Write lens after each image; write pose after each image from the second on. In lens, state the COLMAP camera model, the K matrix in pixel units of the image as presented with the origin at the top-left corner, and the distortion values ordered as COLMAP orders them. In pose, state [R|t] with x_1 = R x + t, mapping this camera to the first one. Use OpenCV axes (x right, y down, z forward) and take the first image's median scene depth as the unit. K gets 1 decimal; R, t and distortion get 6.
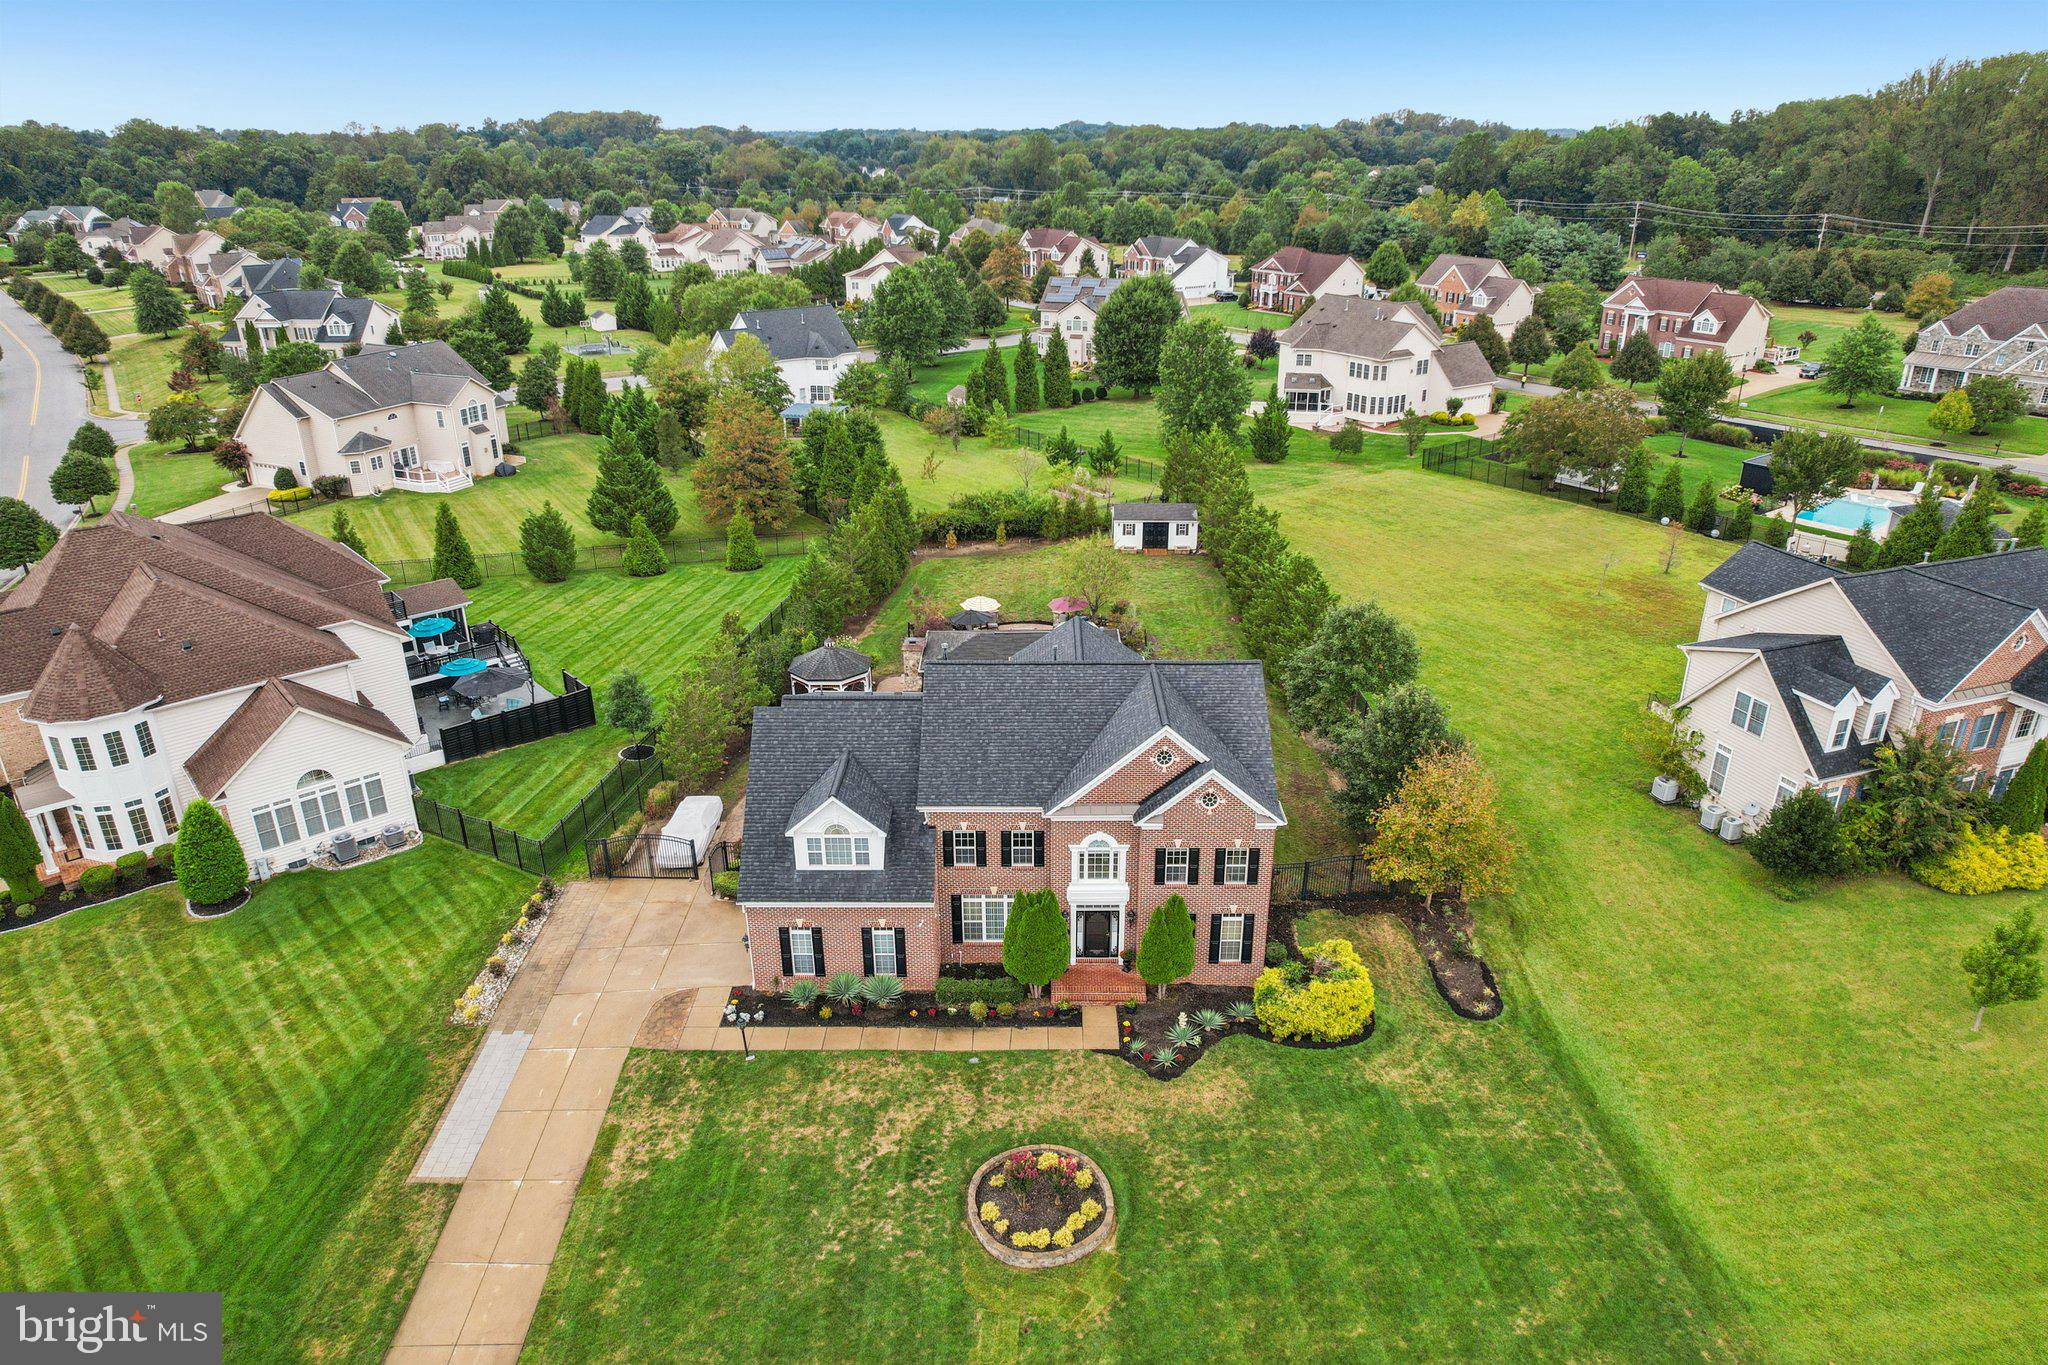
lens RADIAL K [[1312.1, 0, 1031.1], [0, 1312.1, 684.9], [0, 0, 1]] dist [-0.082654, 0.077764]
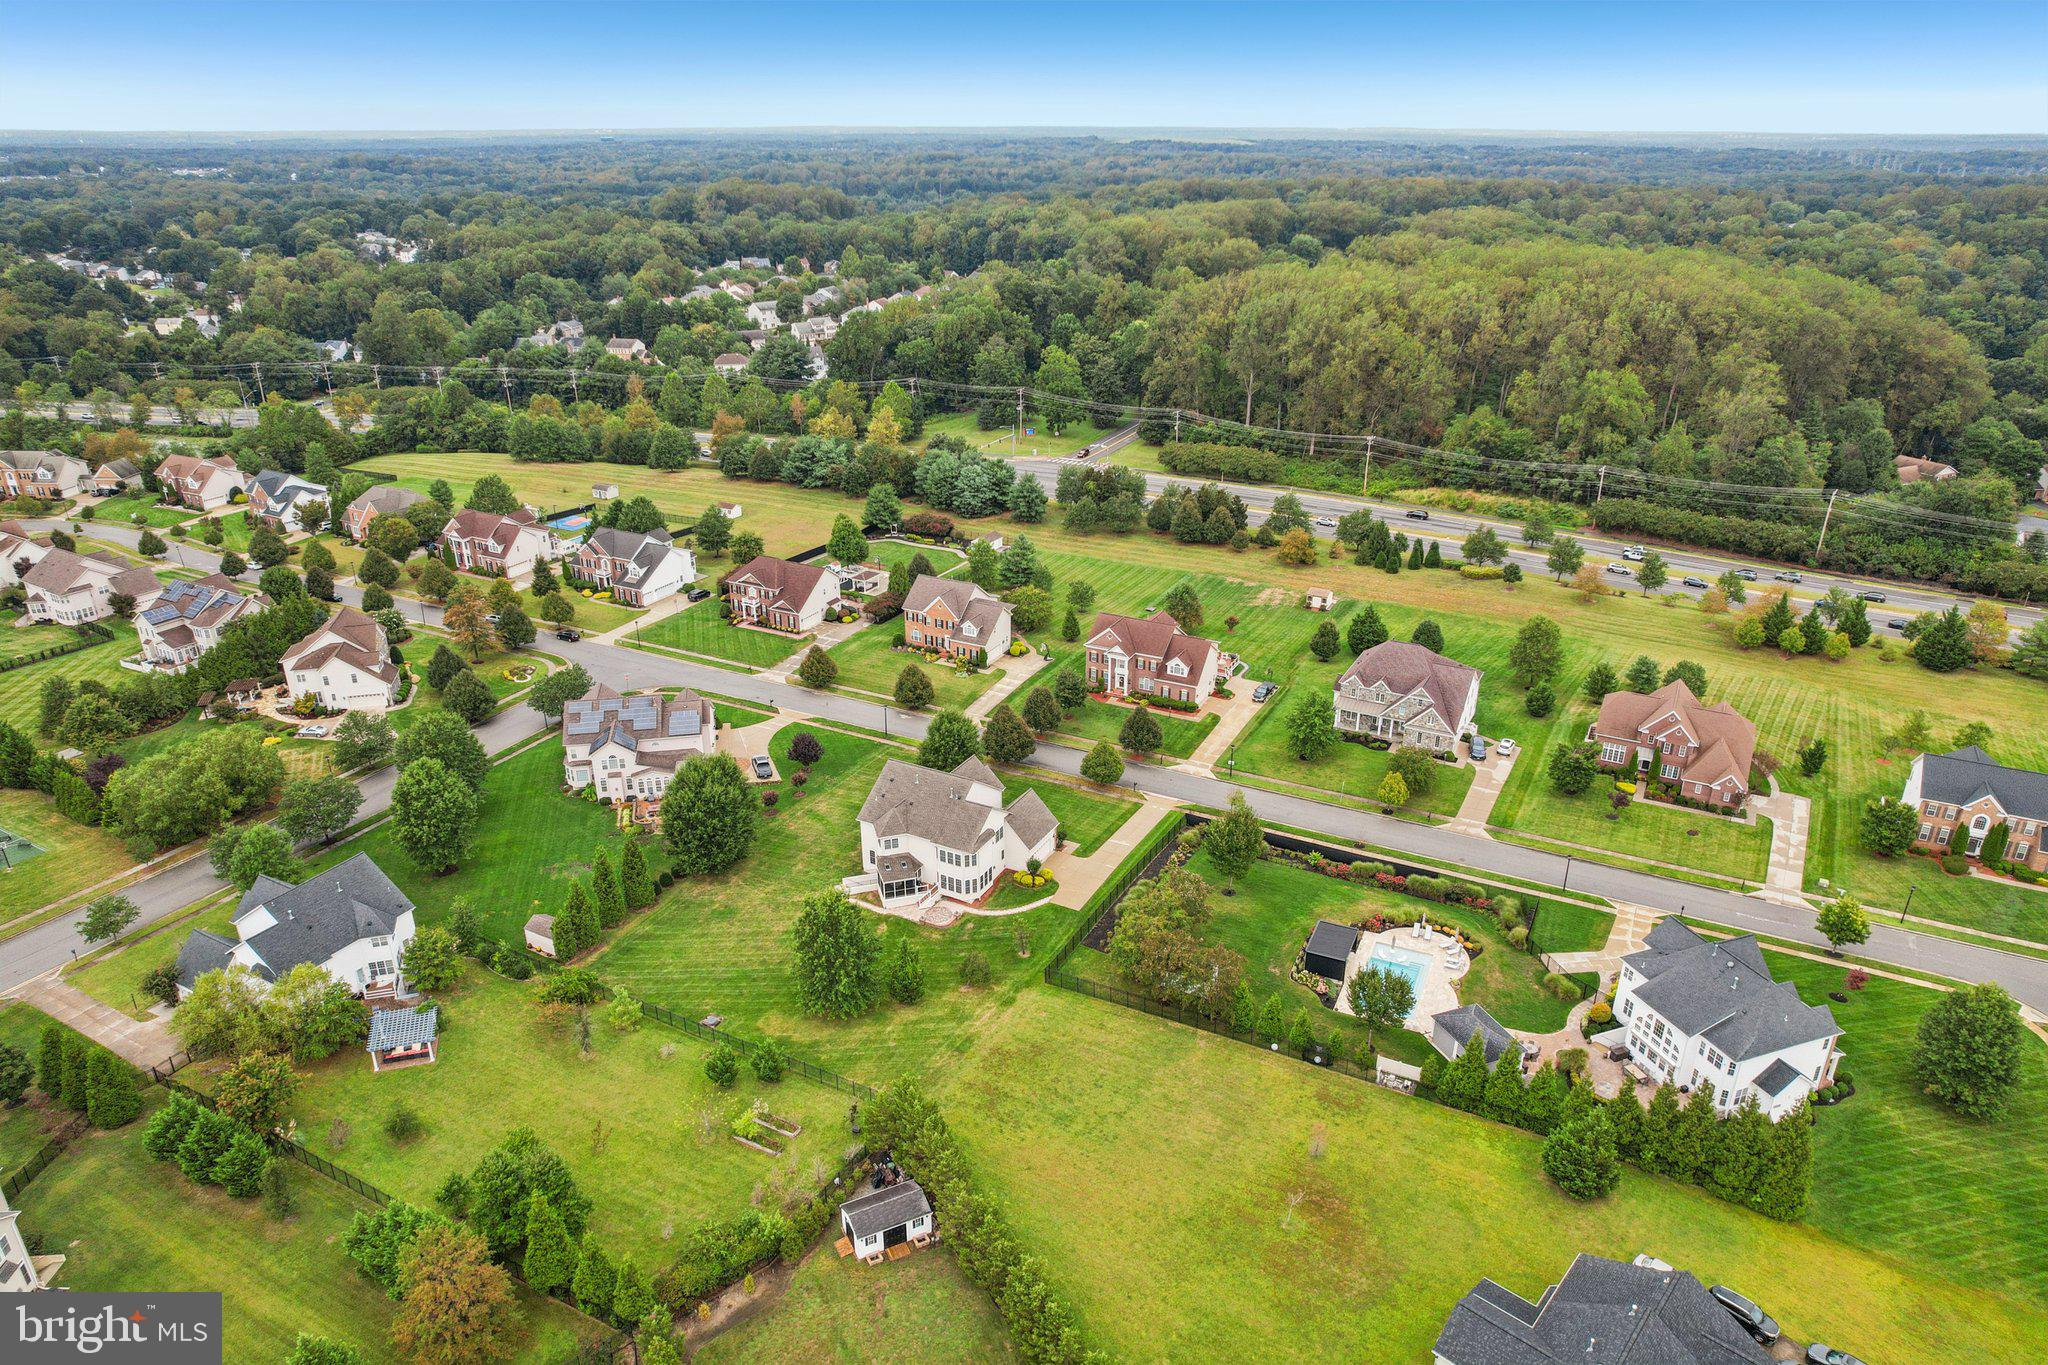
lens RADIAL K [[1310.5, 0, 1030.8], [0, 1310.5, 682.0], [0, 0, 1]] dist [-0.082018, 0.076867]
pose [[0.882115, -0.178281, 0.435993, -0.349227], [0.180362, 0.982904, 0.037004, -1.091350], [-0.435136, 0.045995, 0.899189, -0.004952]]
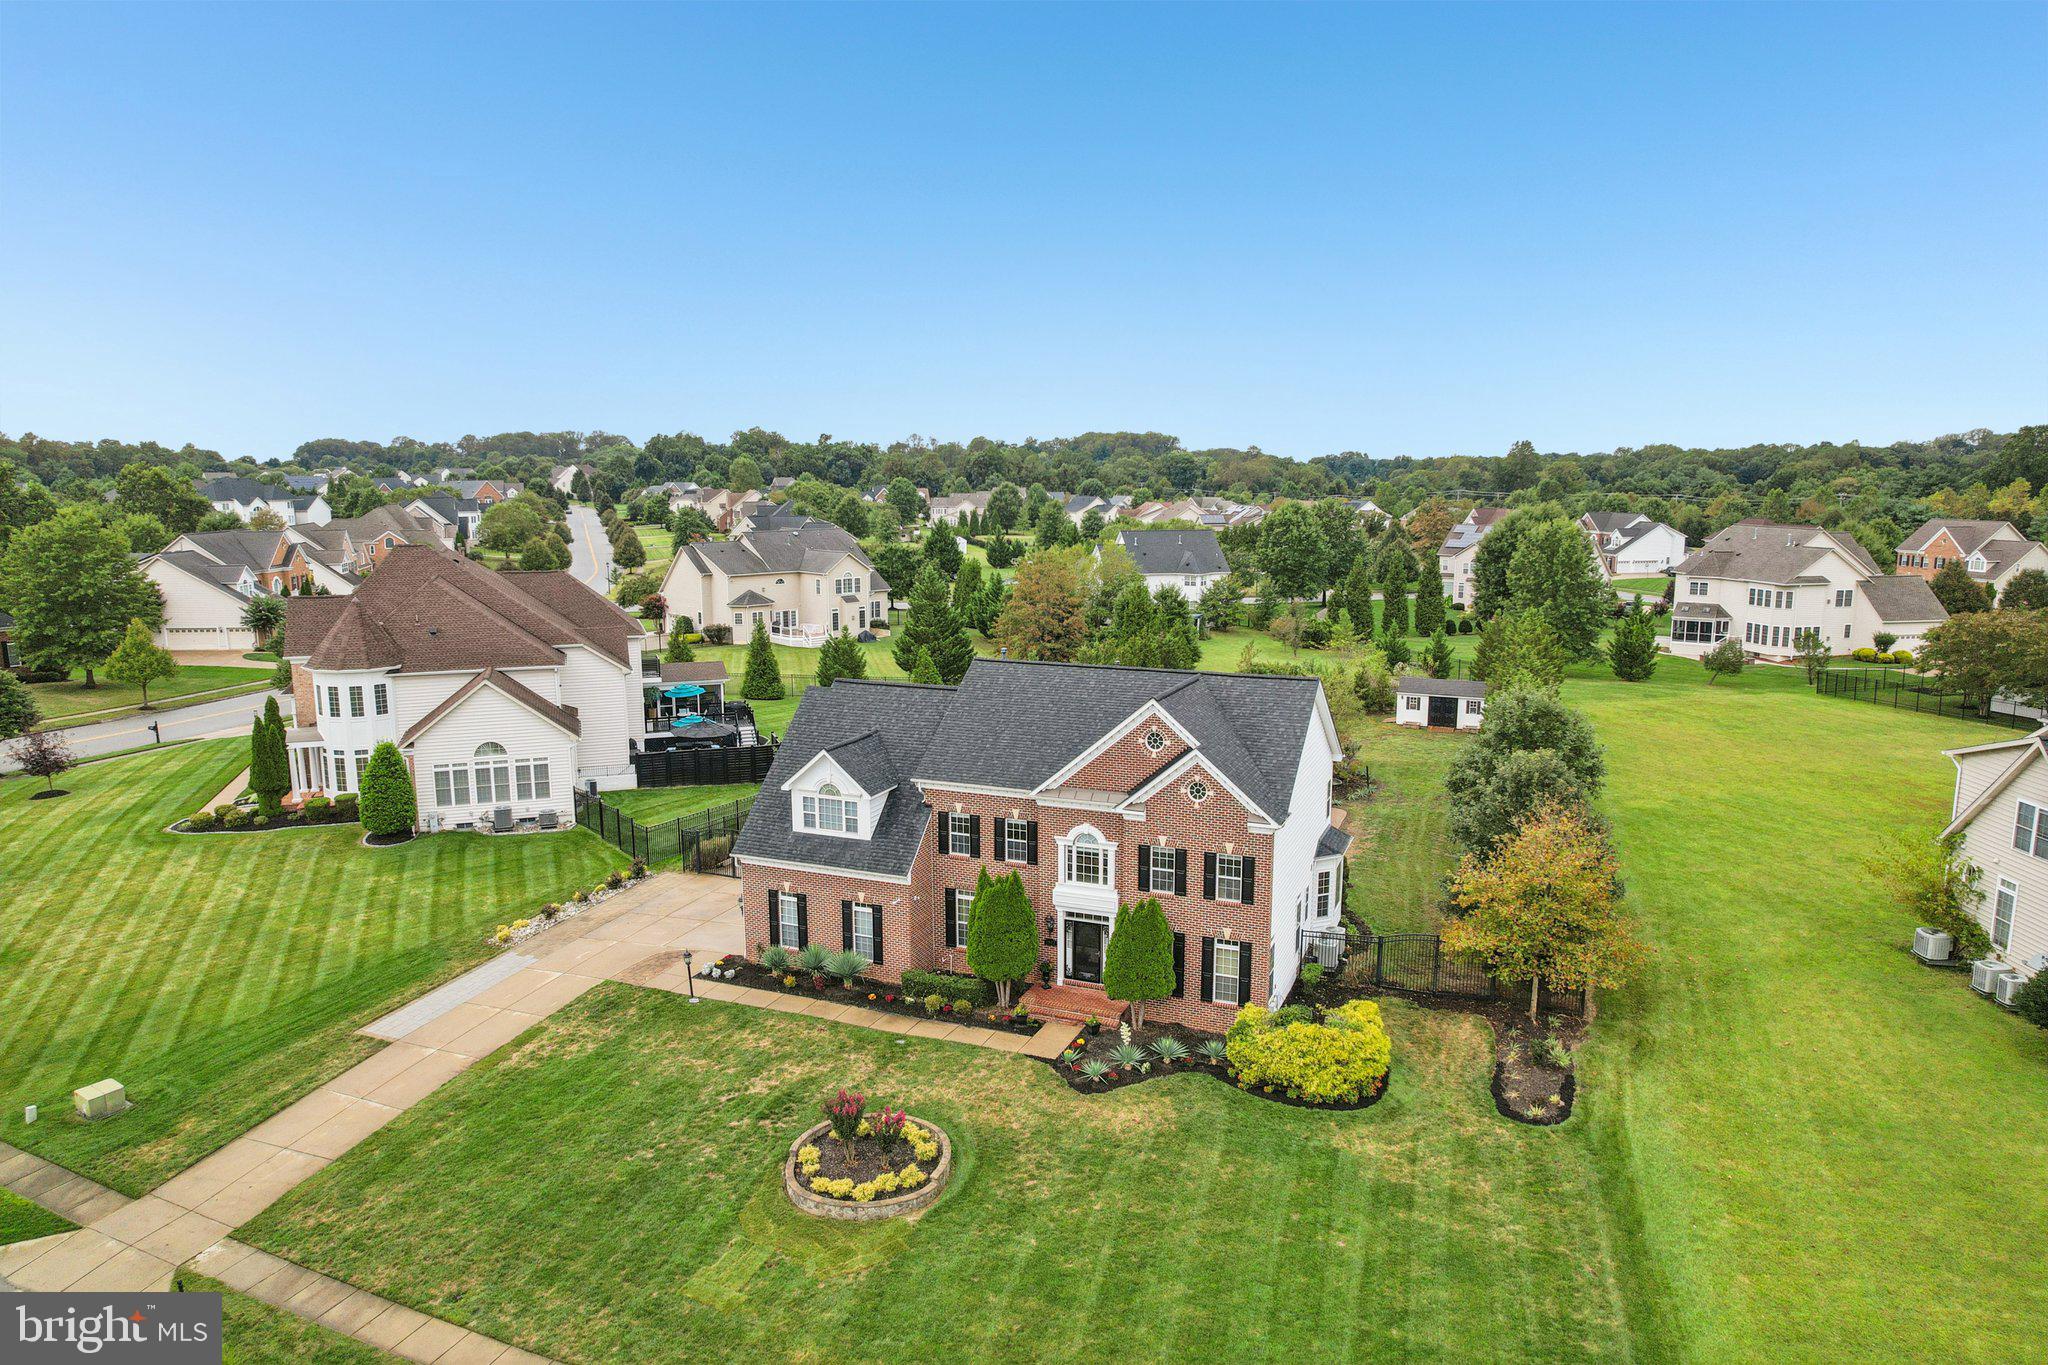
lens RADIAL K [[1312.1, 0, 1031.1], [0, 1312.1, 684.9], [0, 0, 1]] dist [-0.082654, 0.077764]
pose [[0.928416, 0.065243, -0.365770, 0.306436], [-0.149398, 0.966923, -0.206737, 0.190598], [0.340183, 0.246583, 0.907454, 0.126215]]
